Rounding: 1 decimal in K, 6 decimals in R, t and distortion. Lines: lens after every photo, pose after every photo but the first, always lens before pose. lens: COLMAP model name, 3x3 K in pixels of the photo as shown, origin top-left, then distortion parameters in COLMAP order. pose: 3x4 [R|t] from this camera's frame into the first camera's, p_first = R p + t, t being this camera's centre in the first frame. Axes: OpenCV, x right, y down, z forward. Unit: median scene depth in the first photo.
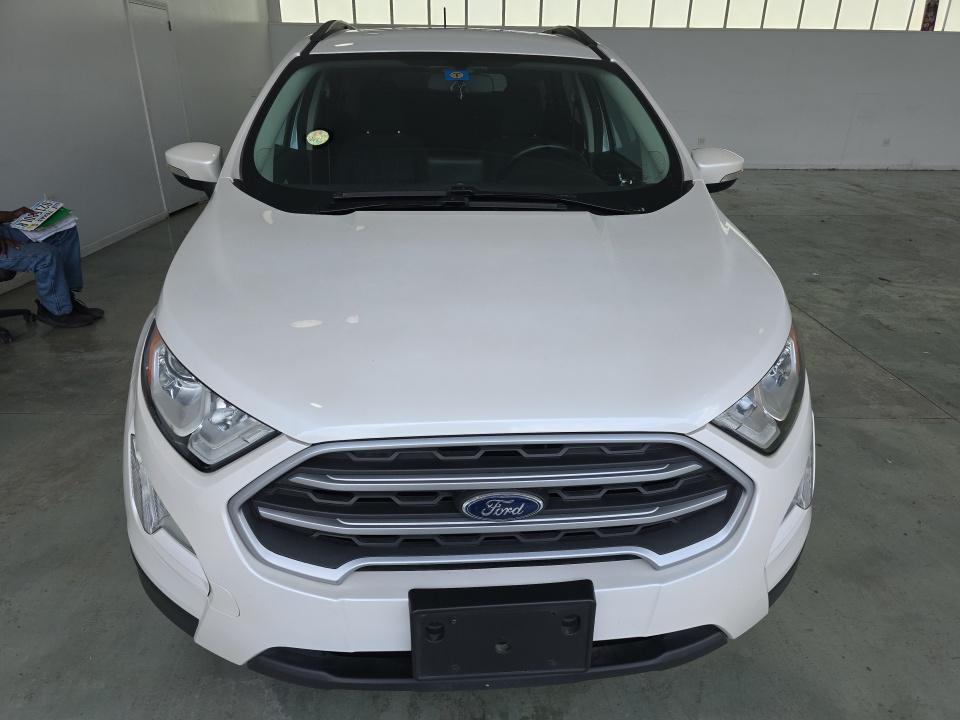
lens RADIAL K [[655.9, 0, 480.0], [0, 655.9, 360.0], [0, 0, 1]] dist [0.006630, -0.004460]
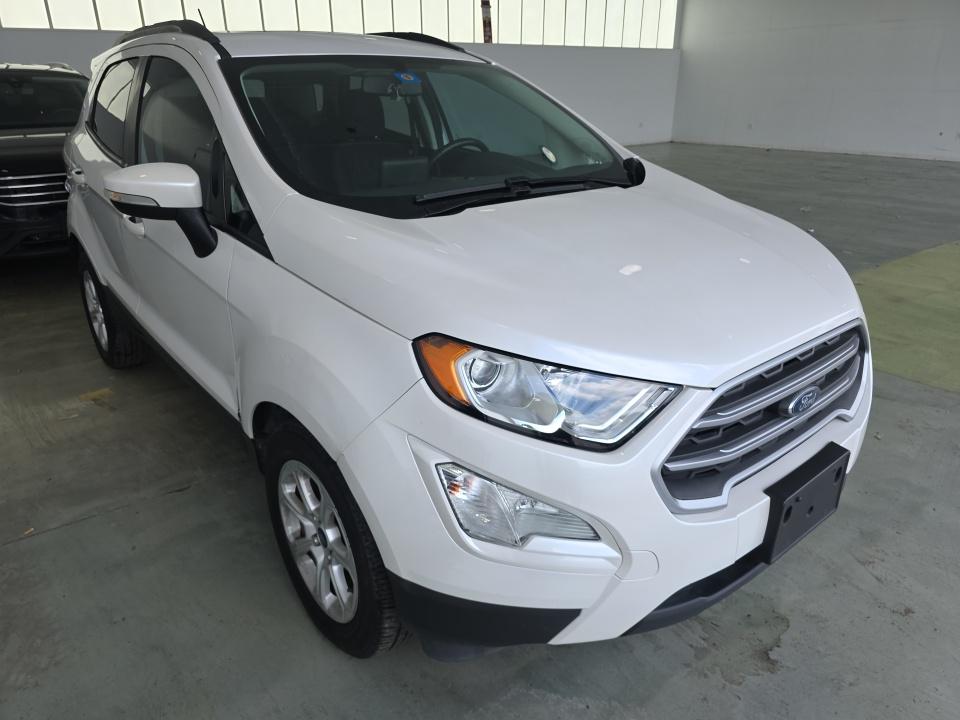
lens RADIAL K [[653.8, 0, 477.8], [0, 653.8, 341.2], [0, 0, 1]] dist [0.003862, -0.000133]
pose [[0.830378, -0.223437, 0.510439, -0.685483], [0.240950, 0.969989, 0.032622, -0.051454], [-0.502409, 0.095902, 0.859295, 0.128713]]
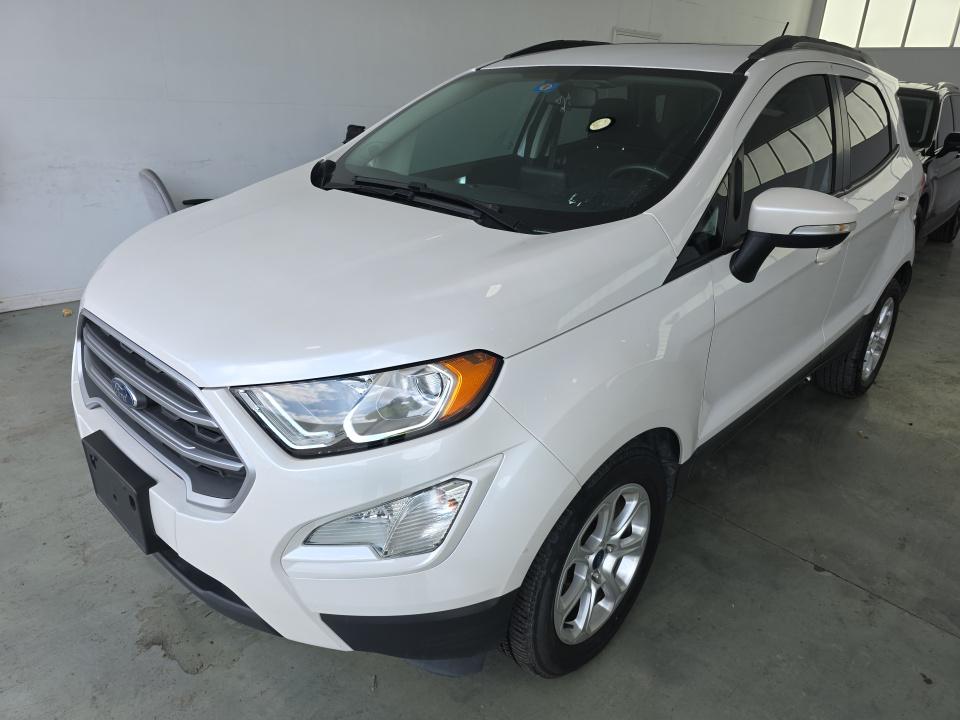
lens RADIAL K [[655.9, 0, 480.0], [0, 655.9, 360.0], [0, 0, 1]] dist [0.006630, -0.004460]
pose [[0.658346, 0.297130, -0.691588, 0.877550], [-0.327265, 0.940395, 0.092491, -0.118811], [0.677848, 0.165441, 0.716346, 0.328926]]
